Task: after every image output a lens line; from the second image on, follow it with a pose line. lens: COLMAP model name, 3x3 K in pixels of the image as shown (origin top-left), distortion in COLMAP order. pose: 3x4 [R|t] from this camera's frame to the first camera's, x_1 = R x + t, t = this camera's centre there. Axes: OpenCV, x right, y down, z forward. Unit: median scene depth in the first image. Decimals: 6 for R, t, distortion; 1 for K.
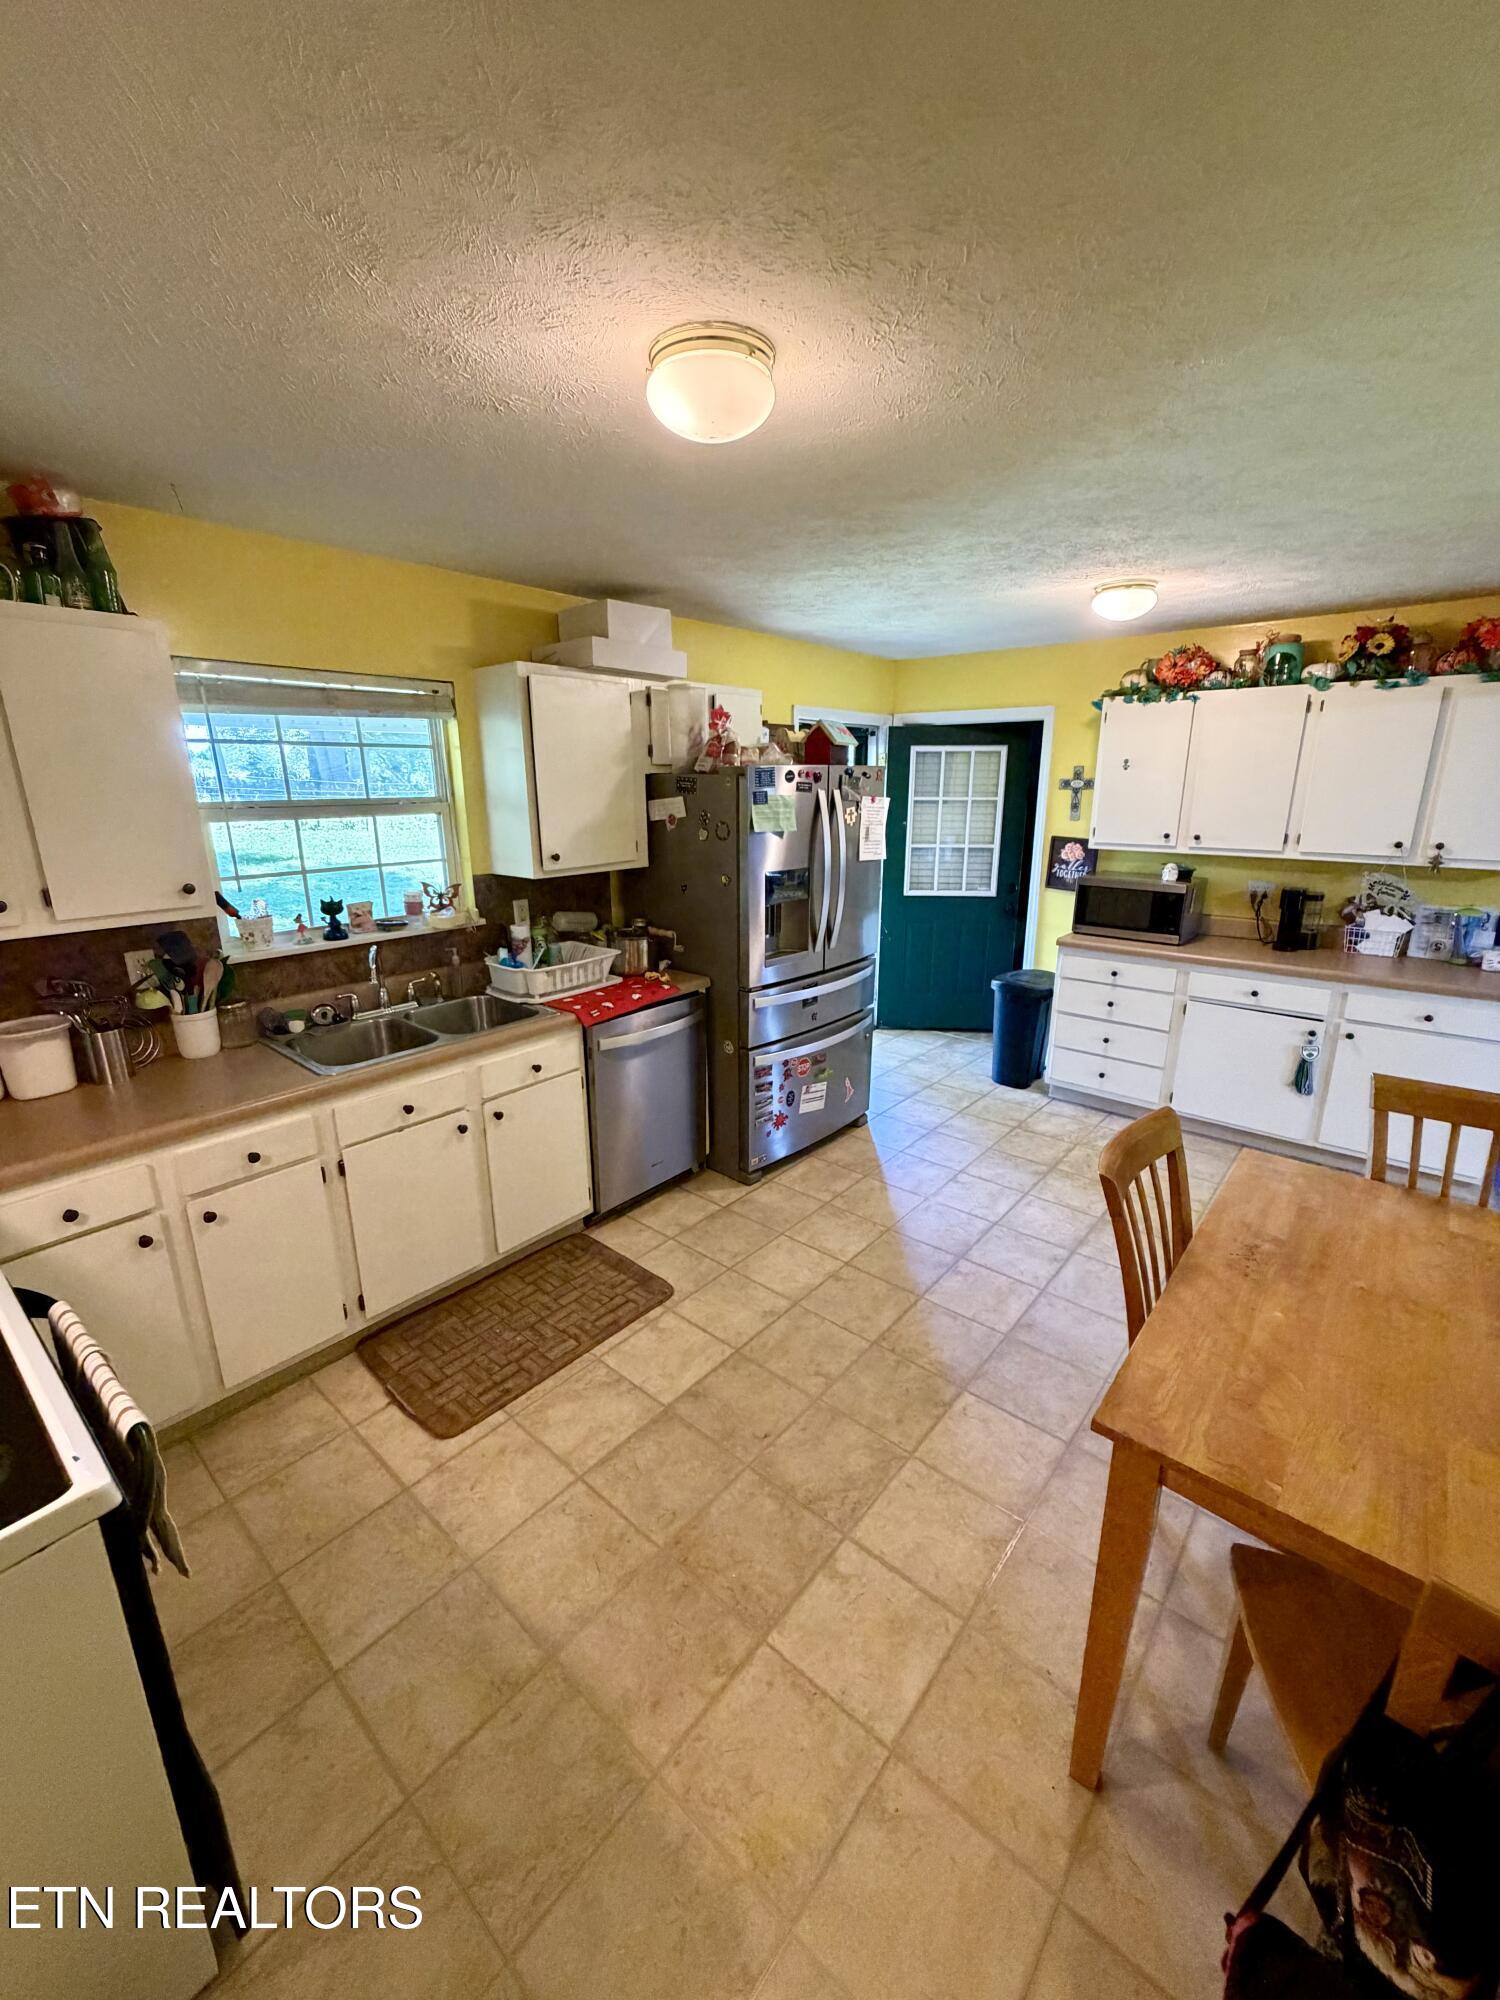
lens RADIAL K [[794.8, 0, 751.5], [0, 794.8, 995.5], [0, 0, 1]] dist [0.003756, 0.000109]
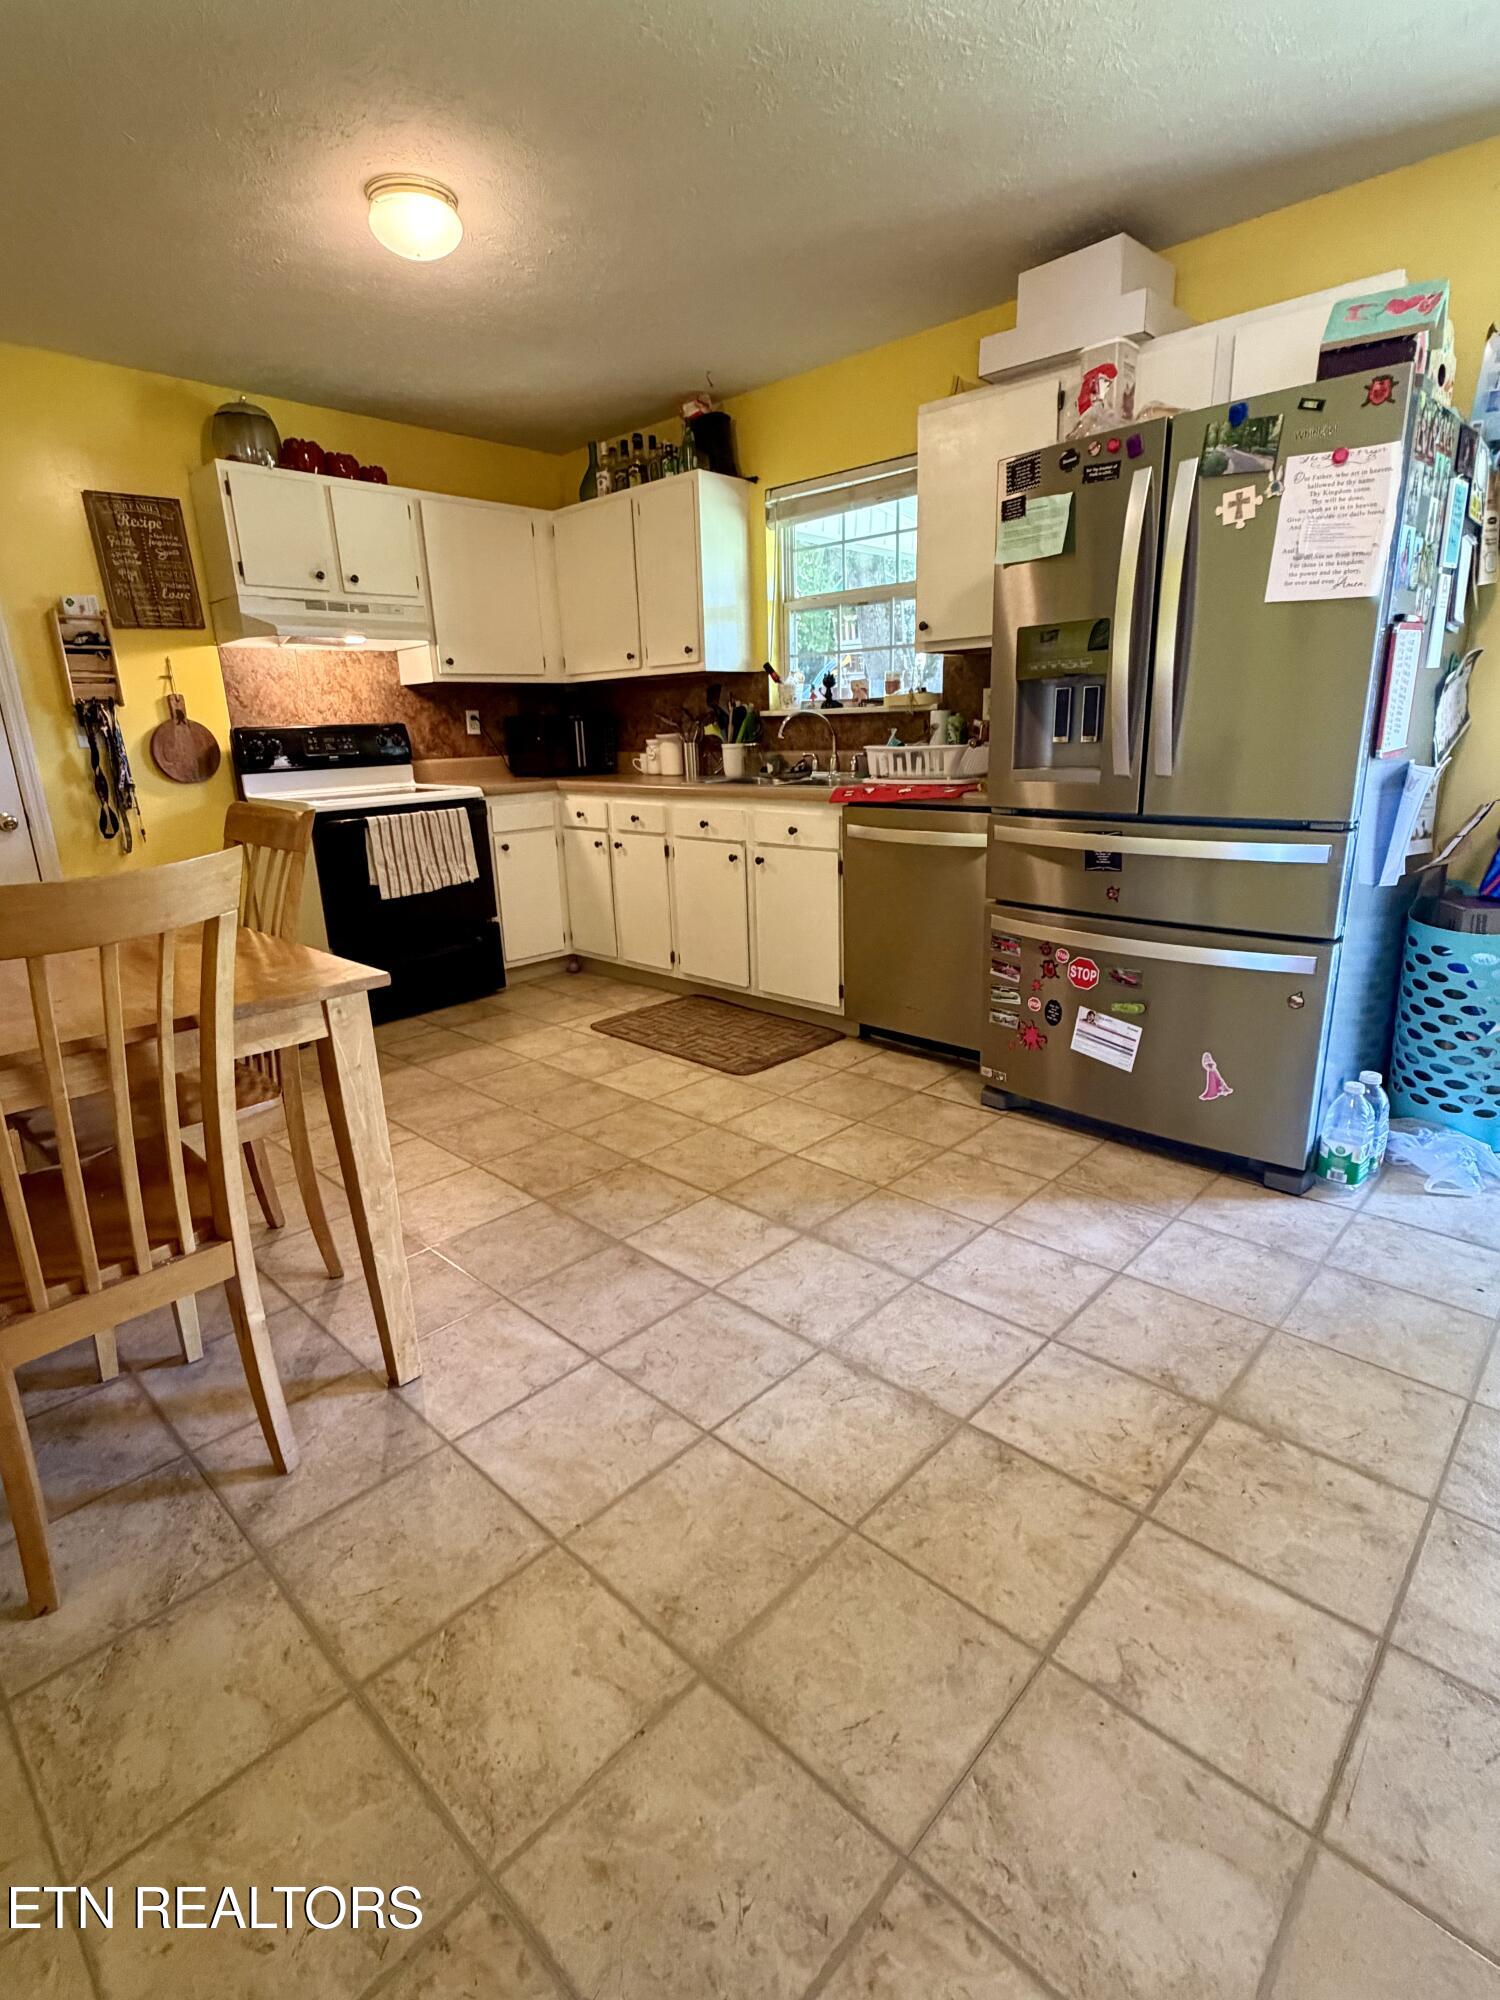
lens RADIAL K [[975.4, 0, 744.9], [0, 975.4, 1000.0], [0, 0, 1]] dist [0.002352, -0.002040]
pose [[-0.054494, 0.280670, -0.958256, 1.022323], [-0.233575, 0.929473, 0.285523, -0.053591], [0.970811, 0.239384, 0.014906, 0.967545]]
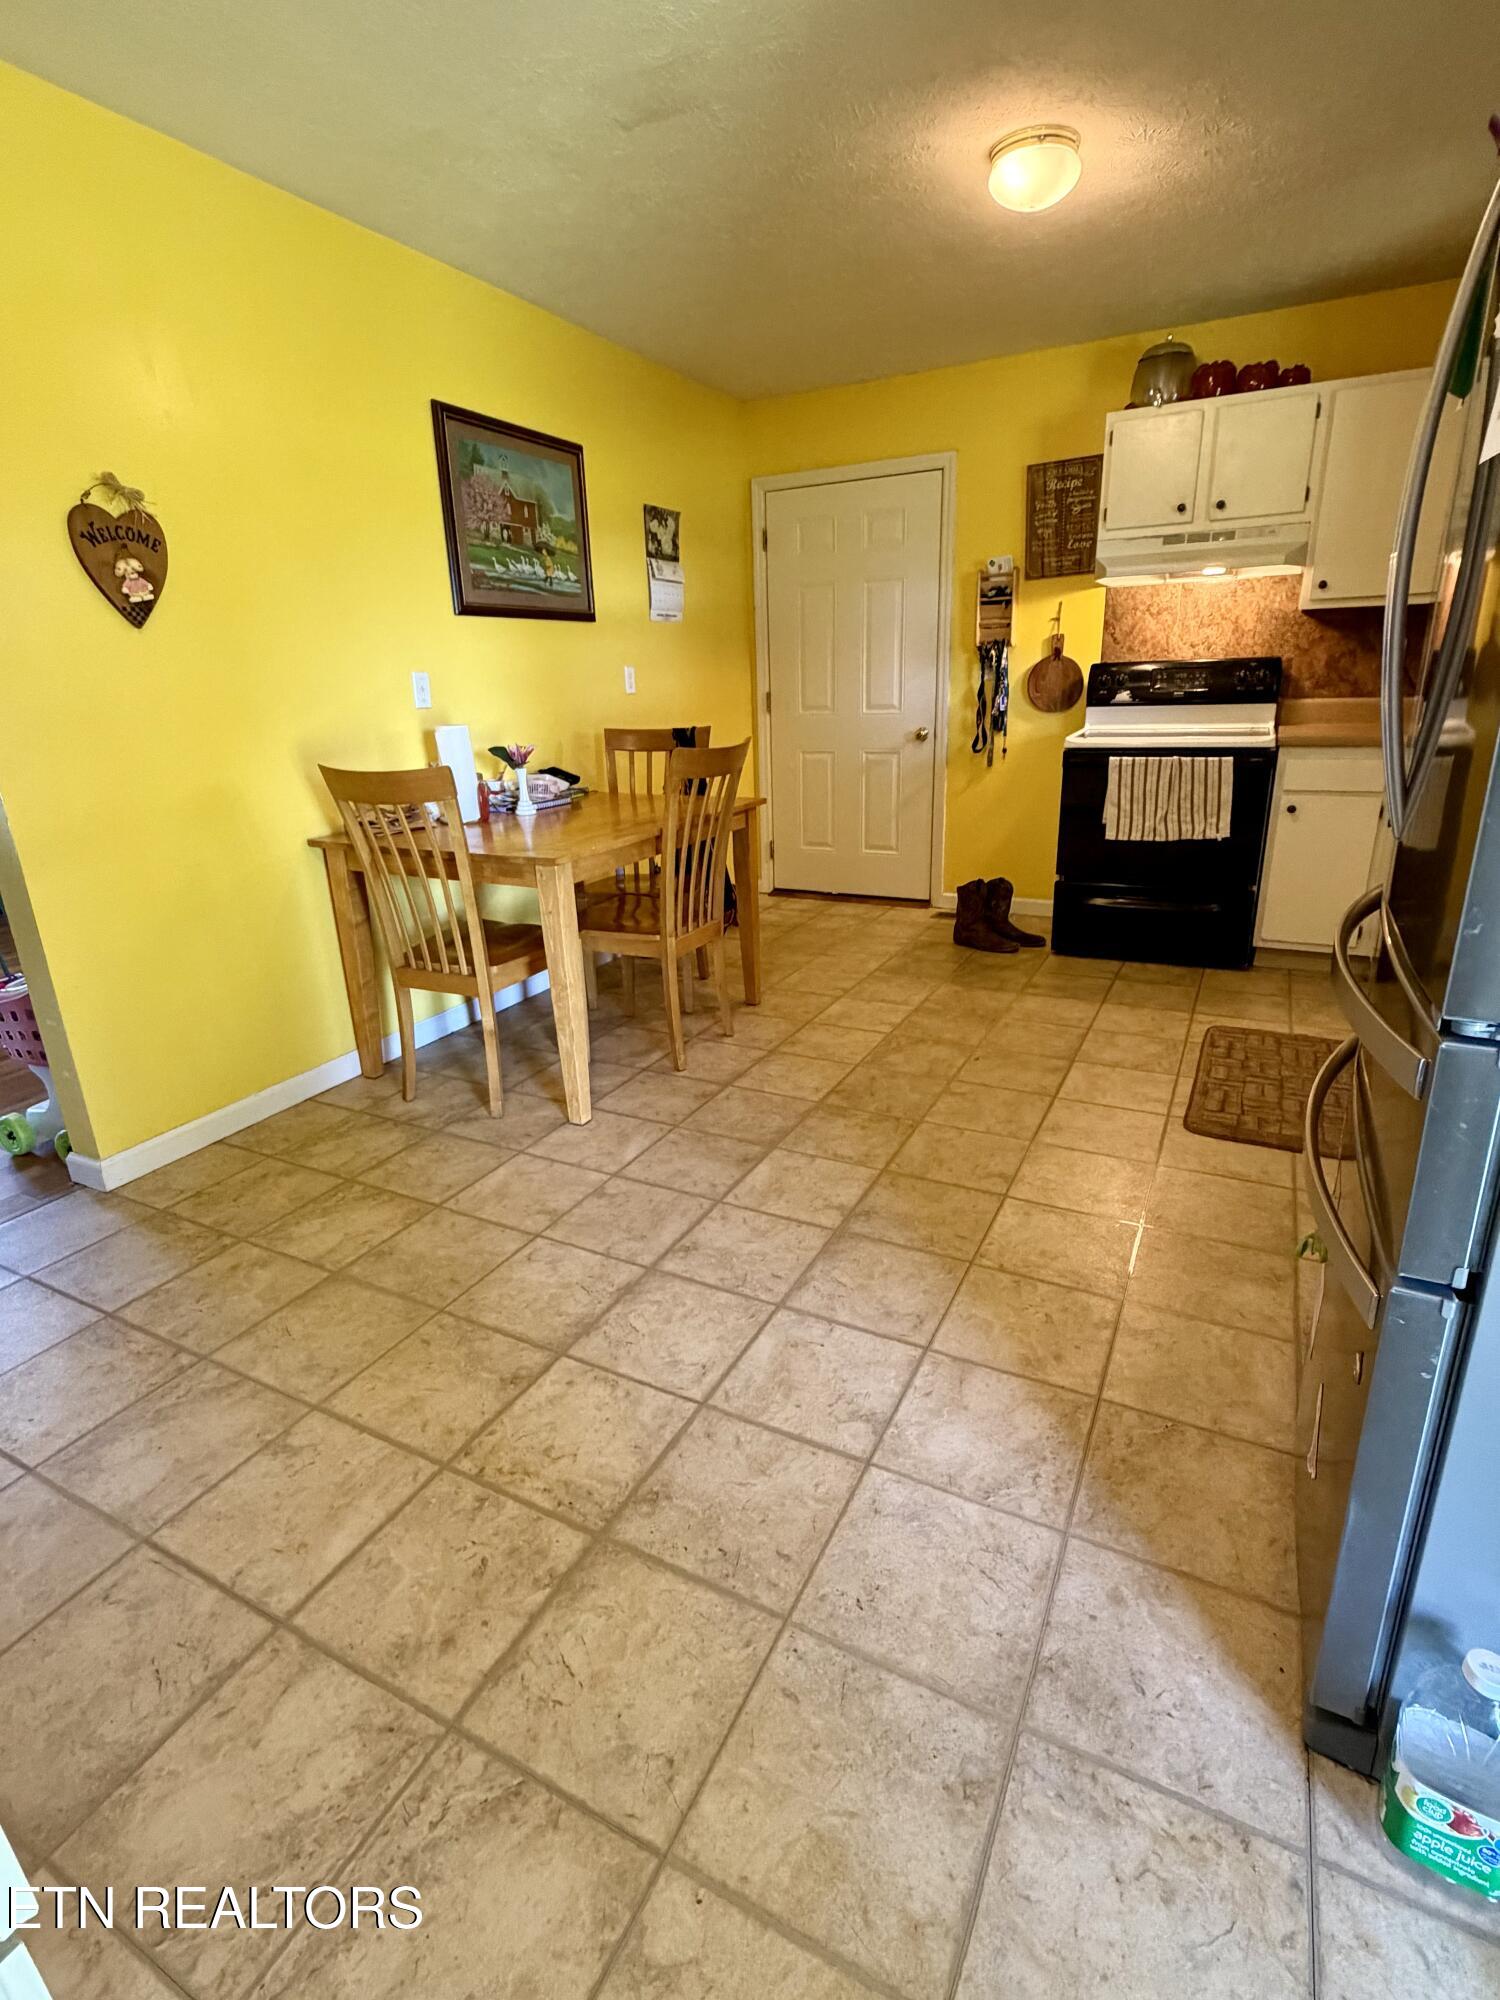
lens RADIAL K [[975.4, 0, 740.9], [0, 975.4, 994.2], [0, 0, 1]] dist [0.002352, -0.002040]
pose [[-0.974689, 0.105477, -0.197118, 0.498919], [-0.020497, 0.835831, 0.548603, -0.247647], [0.222622, 0.538758, -0.812514, 1.606880]]
